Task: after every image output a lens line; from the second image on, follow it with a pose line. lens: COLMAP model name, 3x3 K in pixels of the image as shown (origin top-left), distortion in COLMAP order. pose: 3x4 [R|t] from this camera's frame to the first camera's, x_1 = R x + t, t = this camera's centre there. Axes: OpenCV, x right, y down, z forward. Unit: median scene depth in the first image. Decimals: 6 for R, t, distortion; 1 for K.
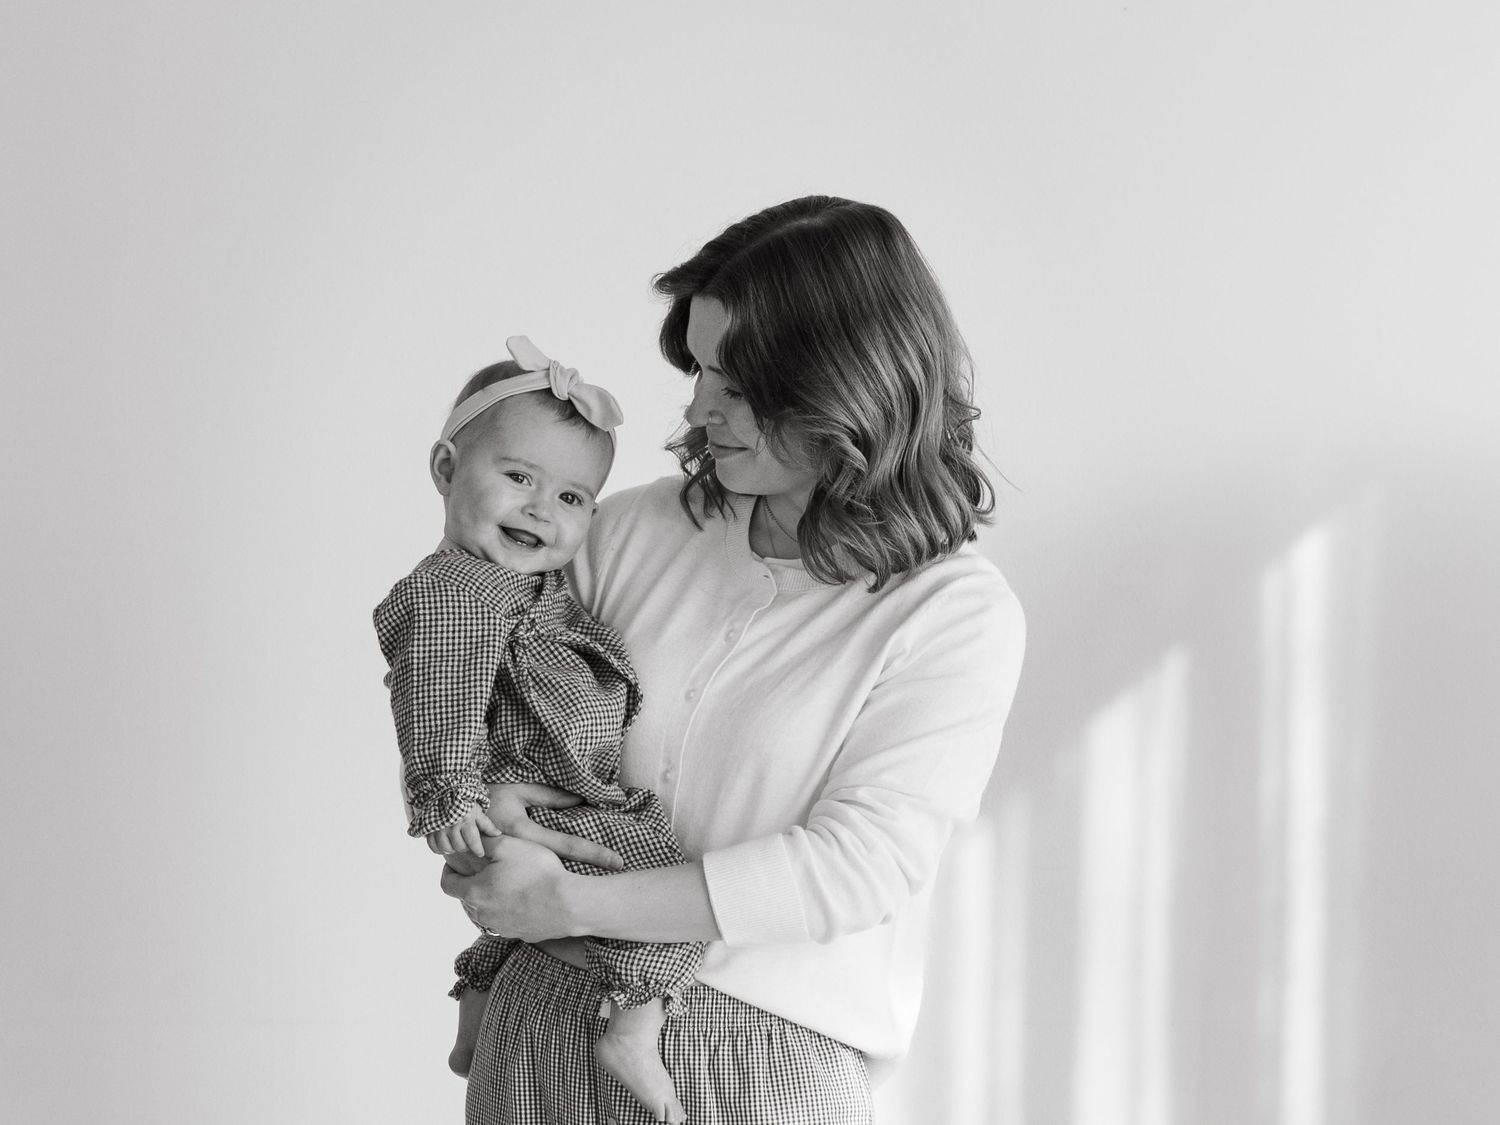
lens RADIAL K [[1477.9, 0, 754.5], [0, 1477.9, 565.5], [0, 0, 1]] dist [0.004221, -0.000812]
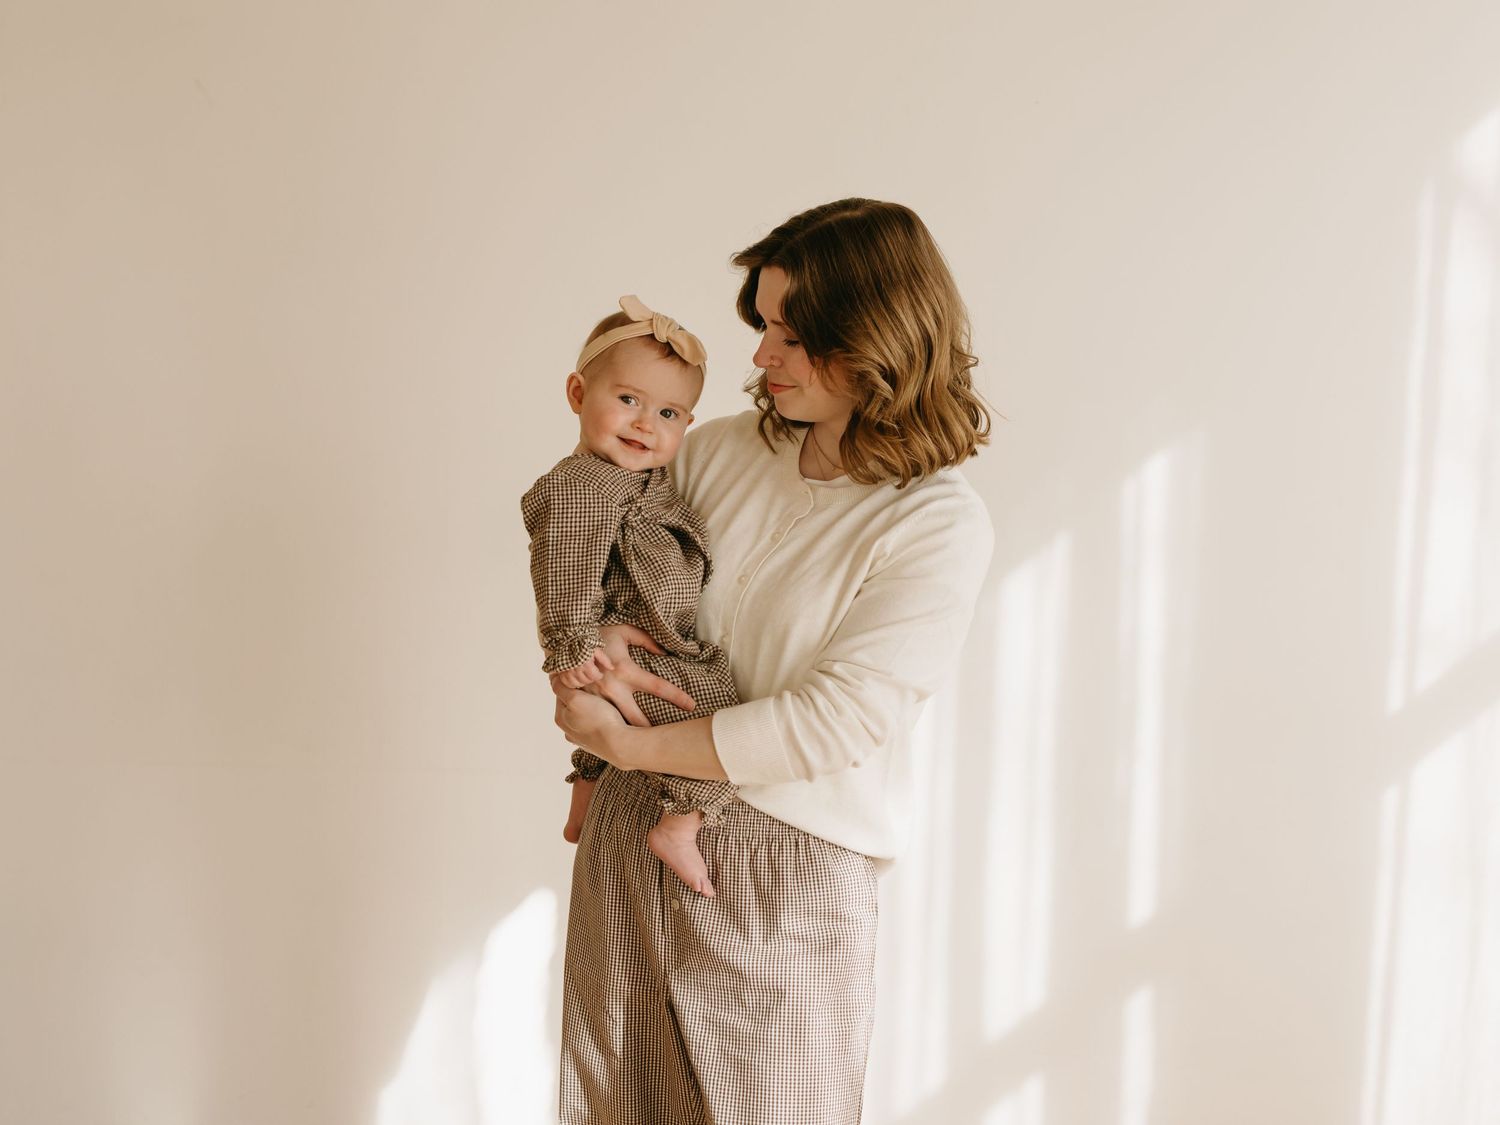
lens RADIAL K [[1477.9, 0, 754.5], [0, 1477.9, 565.5], [0, 0, 1]] dist [0.004221, -0.000812]
pose [[0.998822, 0.026610, -0.040582, 0.011600], [-0.023662, 0.997163, 0.071459, -0.009434], [0.042368, -0.070414, 0.996618, -0.332415]]
